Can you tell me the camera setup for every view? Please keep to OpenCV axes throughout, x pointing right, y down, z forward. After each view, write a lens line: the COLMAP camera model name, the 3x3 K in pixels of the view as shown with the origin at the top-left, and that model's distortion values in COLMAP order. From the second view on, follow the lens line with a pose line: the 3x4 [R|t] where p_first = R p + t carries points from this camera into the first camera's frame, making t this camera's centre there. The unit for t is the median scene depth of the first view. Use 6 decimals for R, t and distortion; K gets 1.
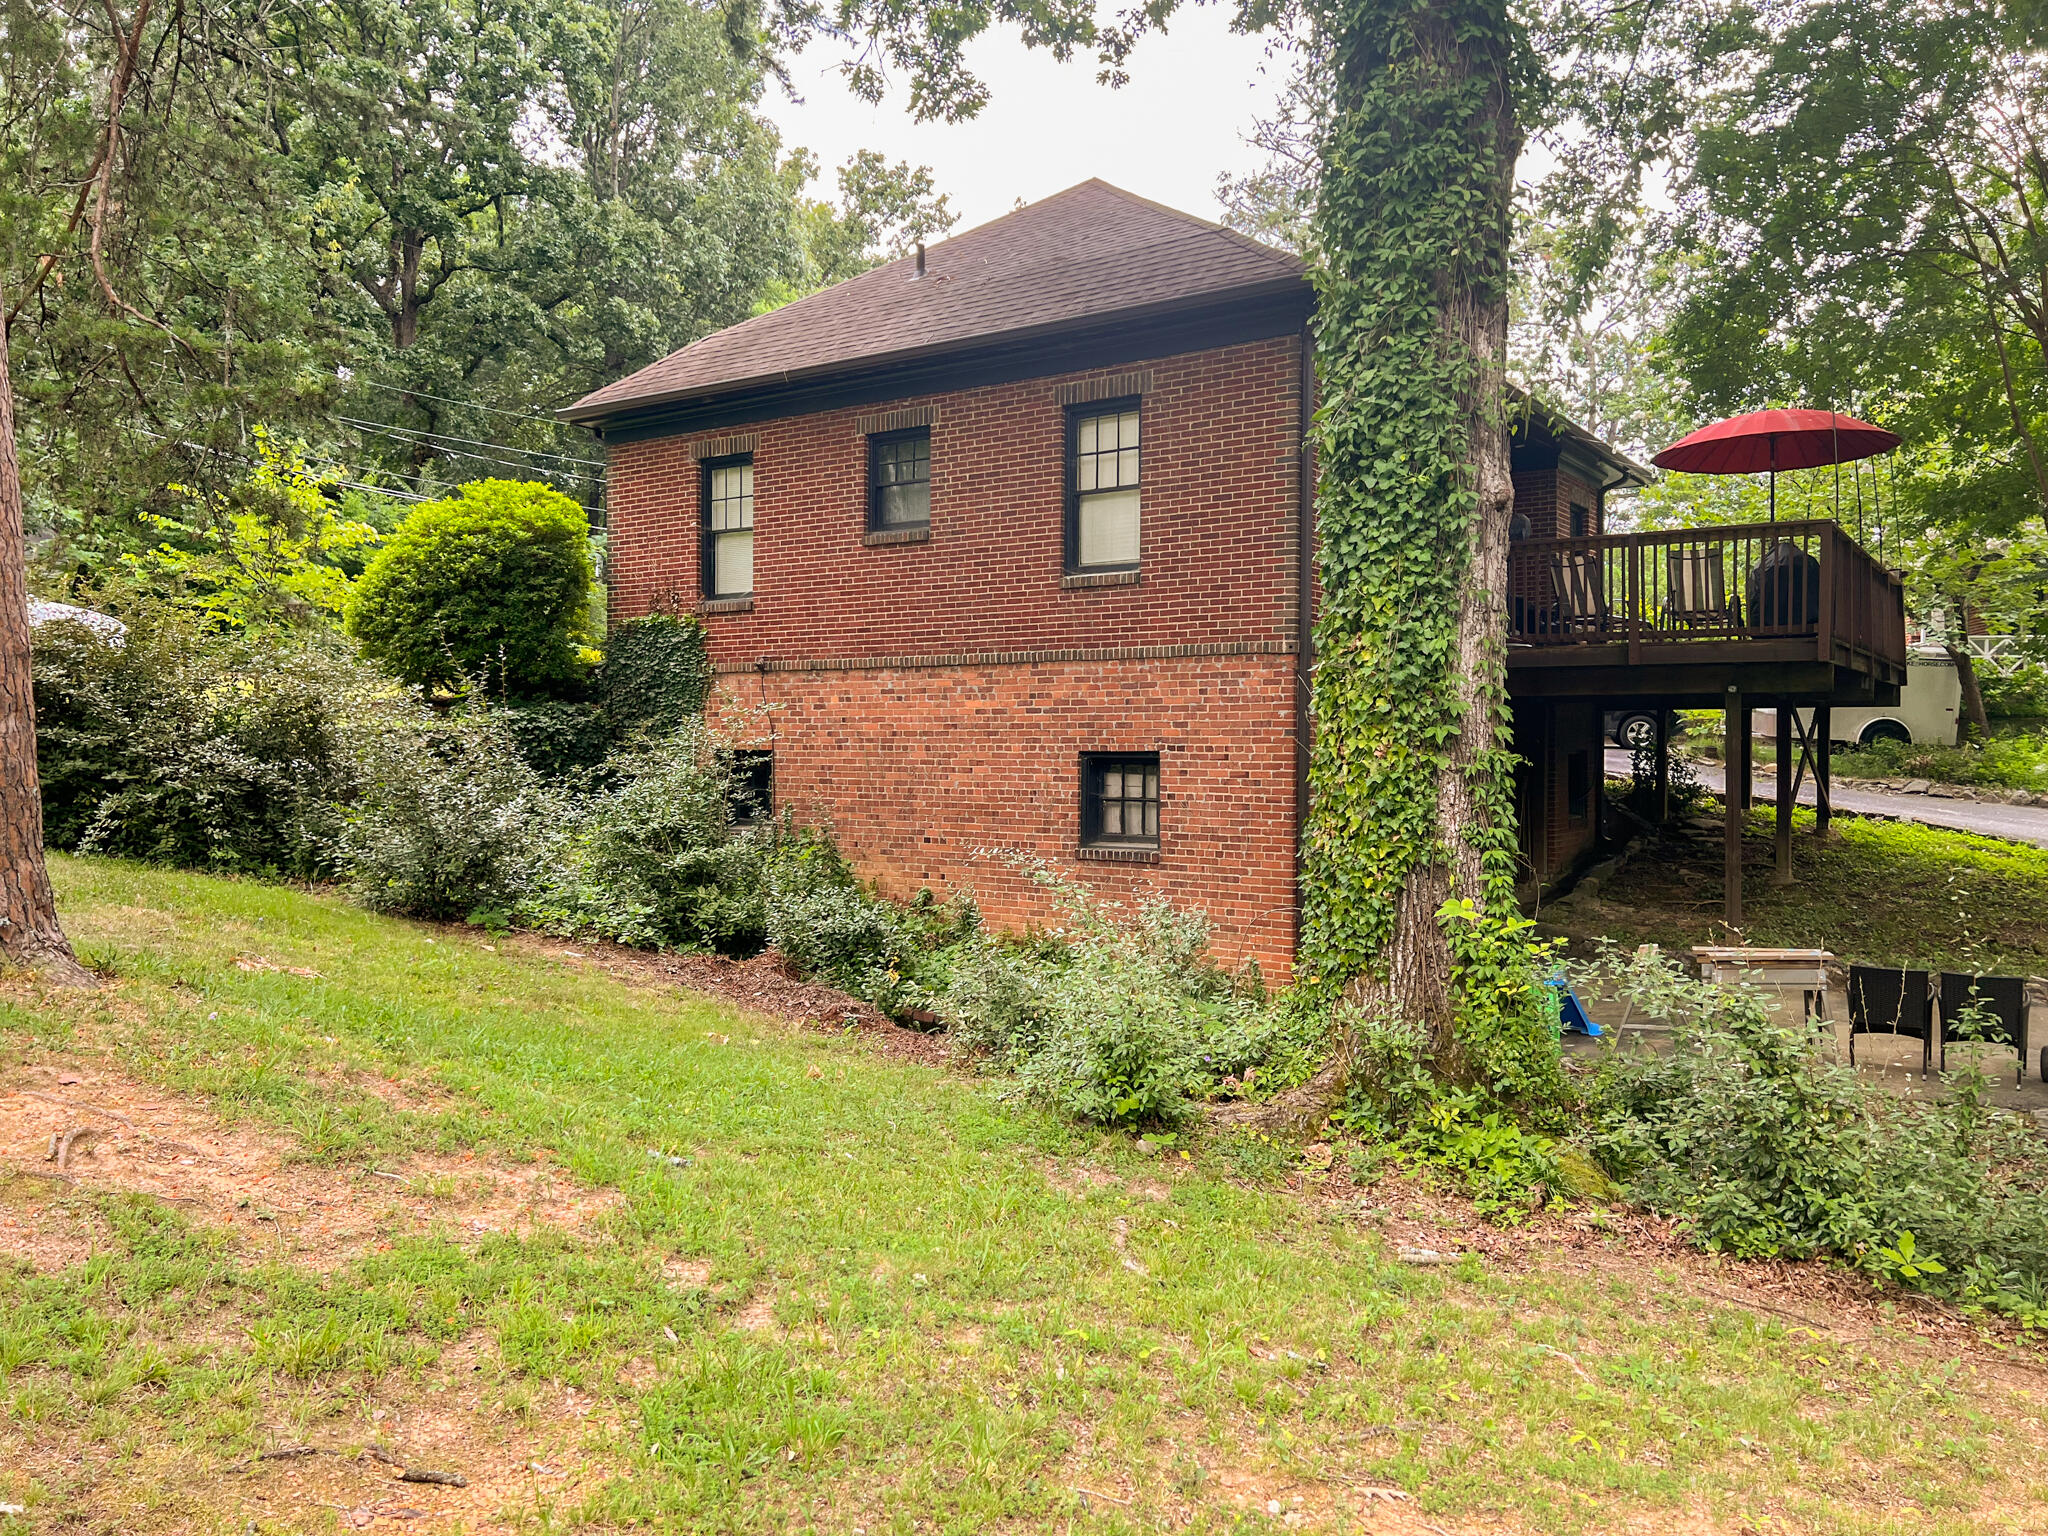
lens RADIAL K [[1546.3, 0, 1028.4], [0, 1546.3, 760.4], [0, 0, 1]] dist [0.015759, -0.001801]
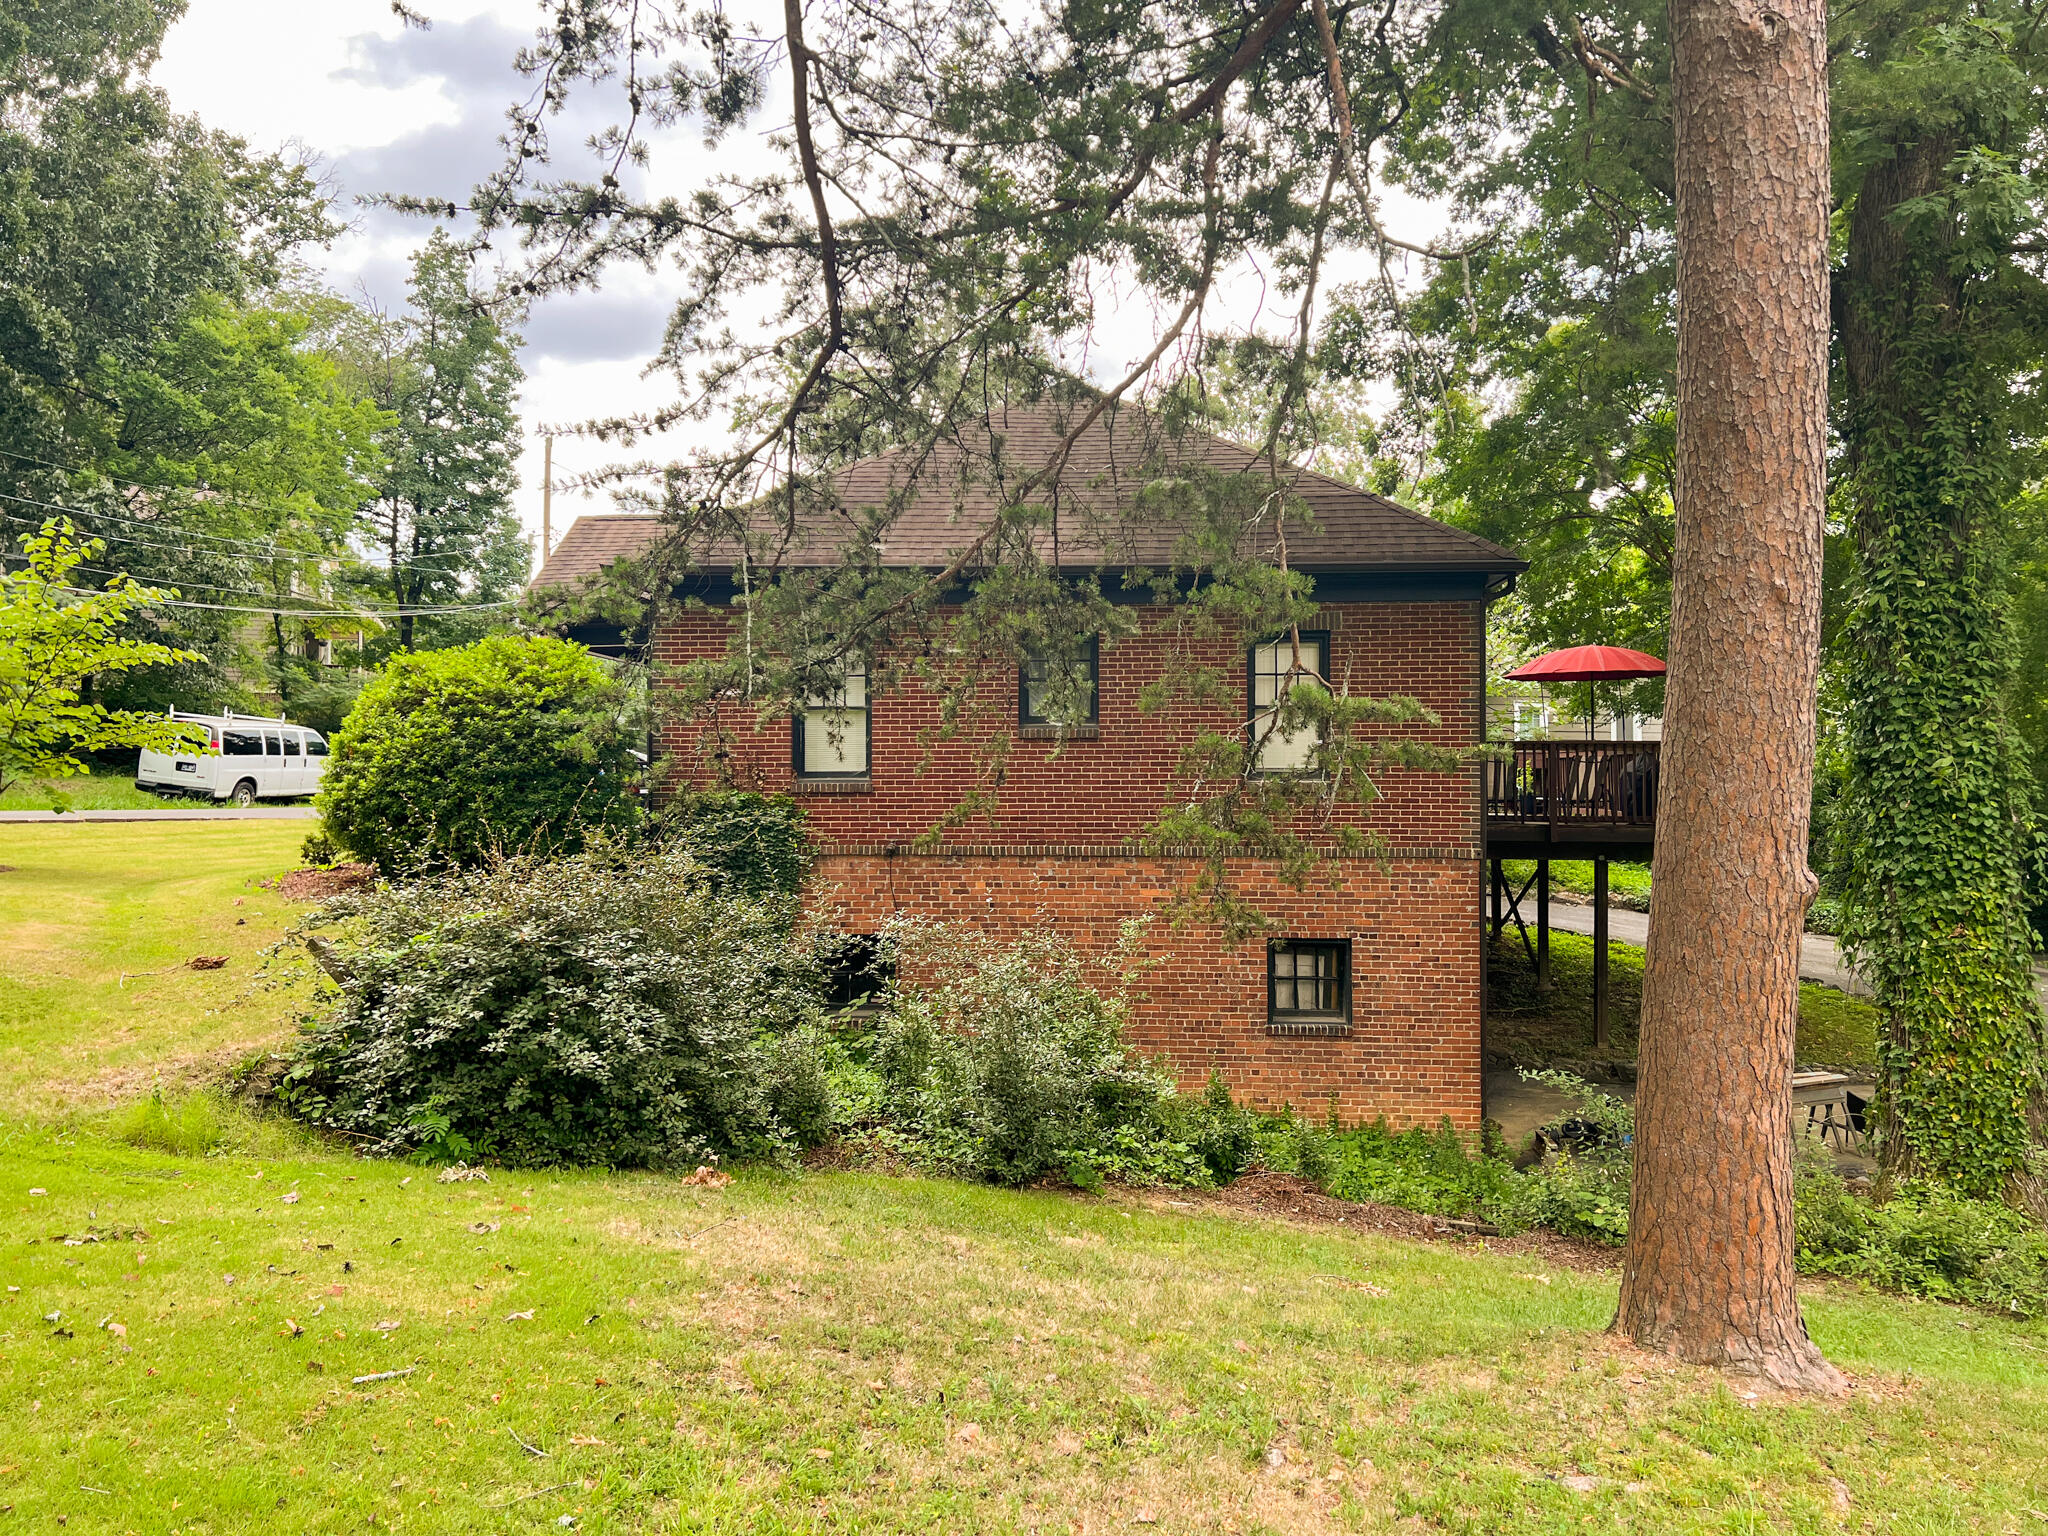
lens RADIAL K [[1546.3, 0, 1031.0], [0, 1546.3, 772.0], [0, 0, 1]] dist [0.015759, -0.001801]
pose [[0.876418, 0.001291, 0.481549, -0.617026], [0.004674, 0.999926, -0.011188, -0.107318], [-0.481528, 0.012056, 0.876348, 0.089225]]
